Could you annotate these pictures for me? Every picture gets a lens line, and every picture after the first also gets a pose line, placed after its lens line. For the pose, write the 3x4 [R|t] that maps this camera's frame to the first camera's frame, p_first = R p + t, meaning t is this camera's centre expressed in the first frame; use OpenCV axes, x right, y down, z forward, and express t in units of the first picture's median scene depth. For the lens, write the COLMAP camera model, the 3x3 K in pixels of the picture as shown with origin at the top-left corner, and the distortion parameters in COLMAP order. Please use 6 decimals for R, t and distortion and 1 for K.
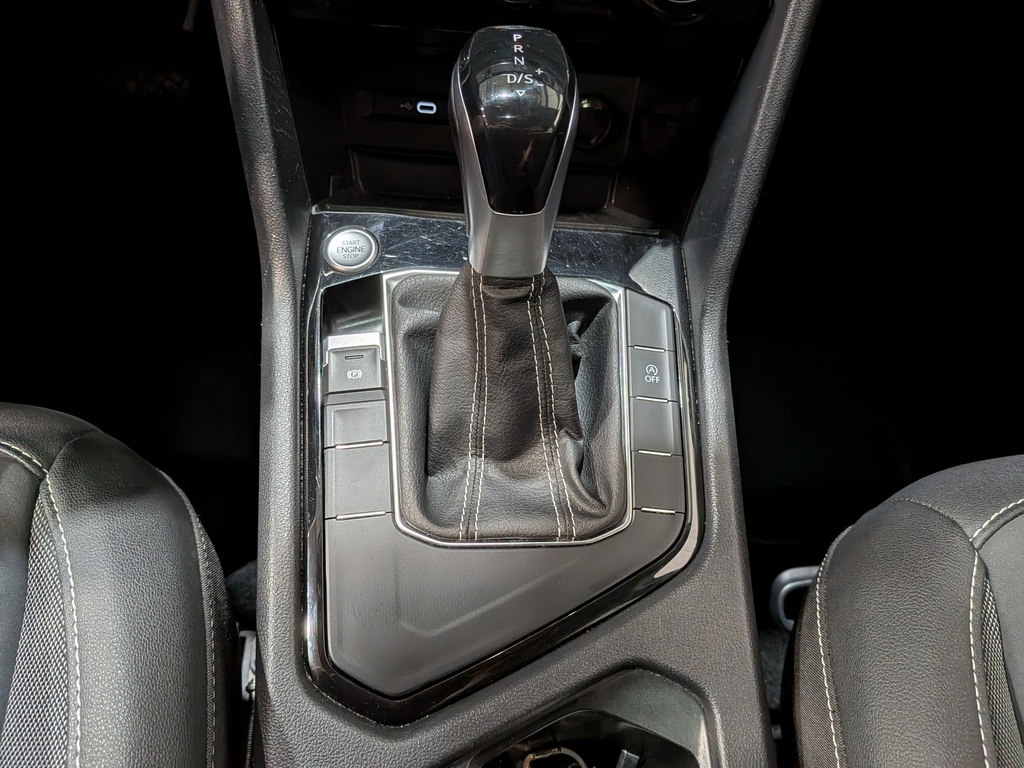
lens RADIAL K [[730.7, 0, 500.2], [0, 730.7, 399.5], [0, 0, 1]] dist [0.091037, -0.161017]
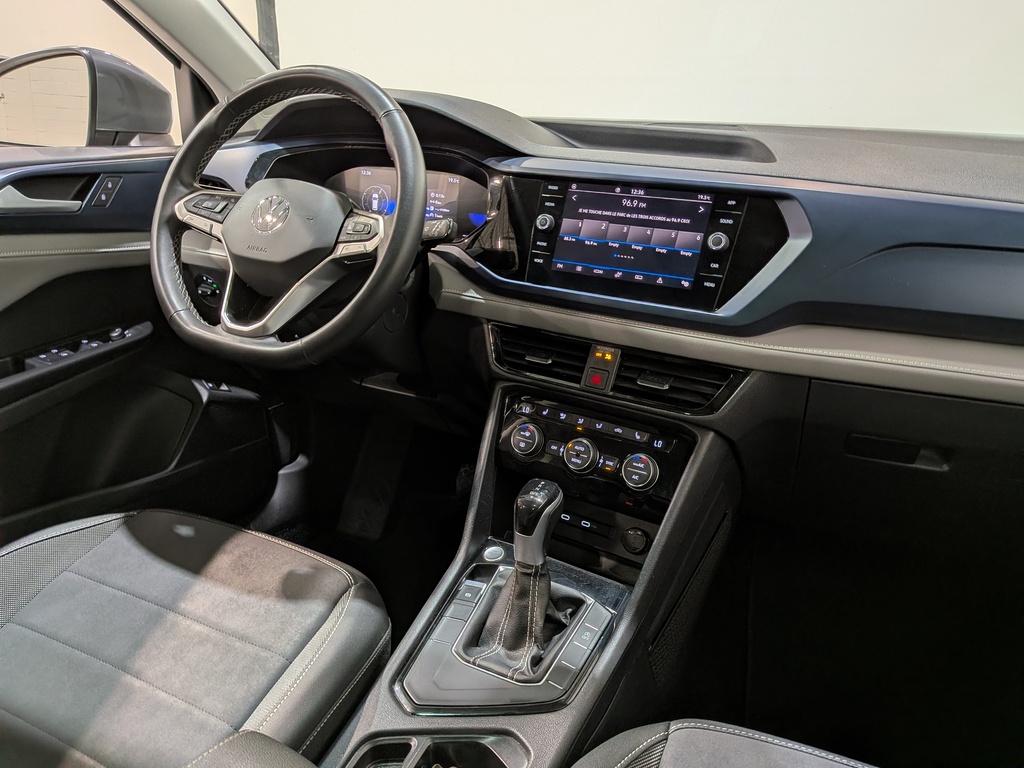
lens RADIAL K [[732.0, 0, 513.3], [0, 732.0, 388.8], [0, 0, 1]] dist [0.107144, -0.200100]
pose [[0.873423, 0.139205, -0.466641, 0.983311], [-0.384840, 0.784485, -0.486293, 0.563850], [0.298379, 0.604322, 0.738759, -1.174411]]
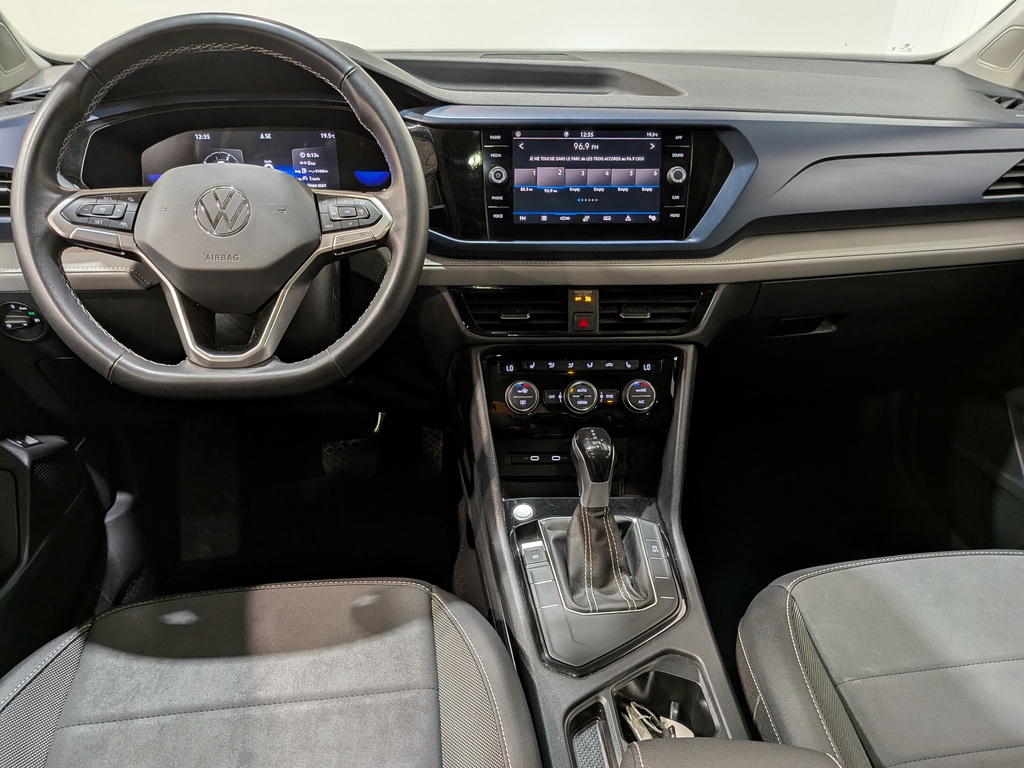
lens RADIAL K [[730.7, 0, 500.2], [0, 730.7, 399.5], [0, 0, 1]] dist [0.091037, -0.161017]
pose [[0.996342, -0.078891, 0.032856, -0.361452], [0.085182, 0.885803, -0.456177, 0.622859], [0.006884, 0.457307, 0.889282, -1.464990]]
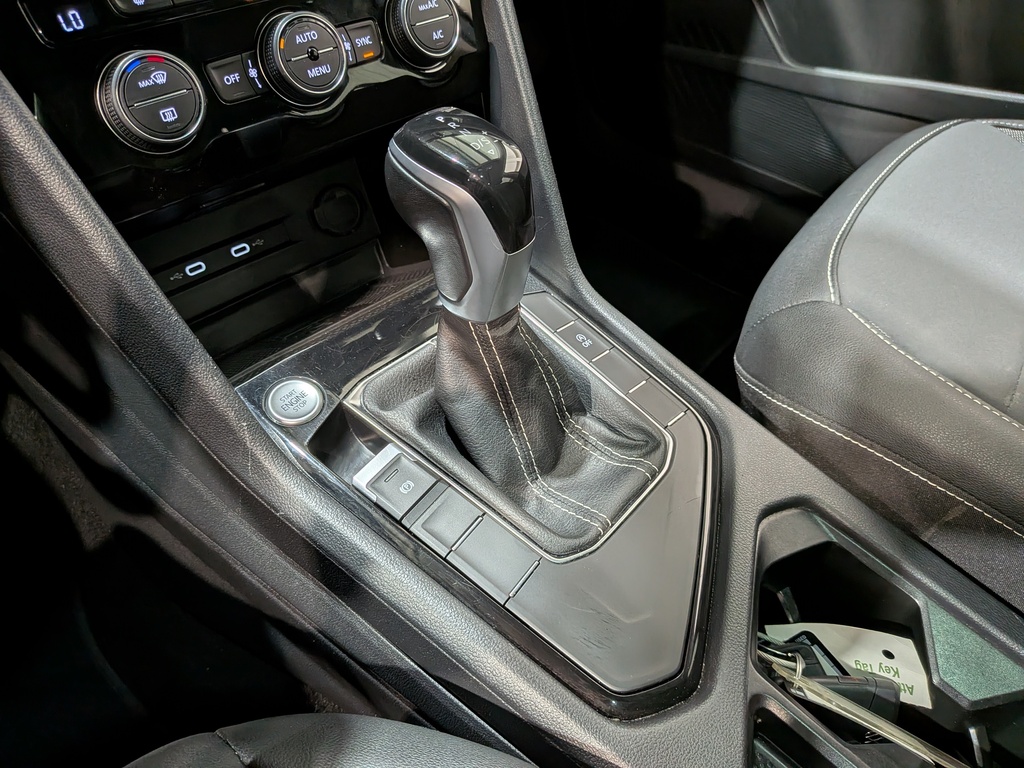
lens RADIAL K [[764.3, 0, 512.0], [0, 764.3, 384.0], [0, 0, 1]] dist [-0.004111, -0.009184]
pose [[0.675536, -0.531073, 0.511481, -0.557146], [0.593478, 0.803282, 0.050218, -0.113462], [-0.437533, 0.269628, 0.857826, 0.023514]]
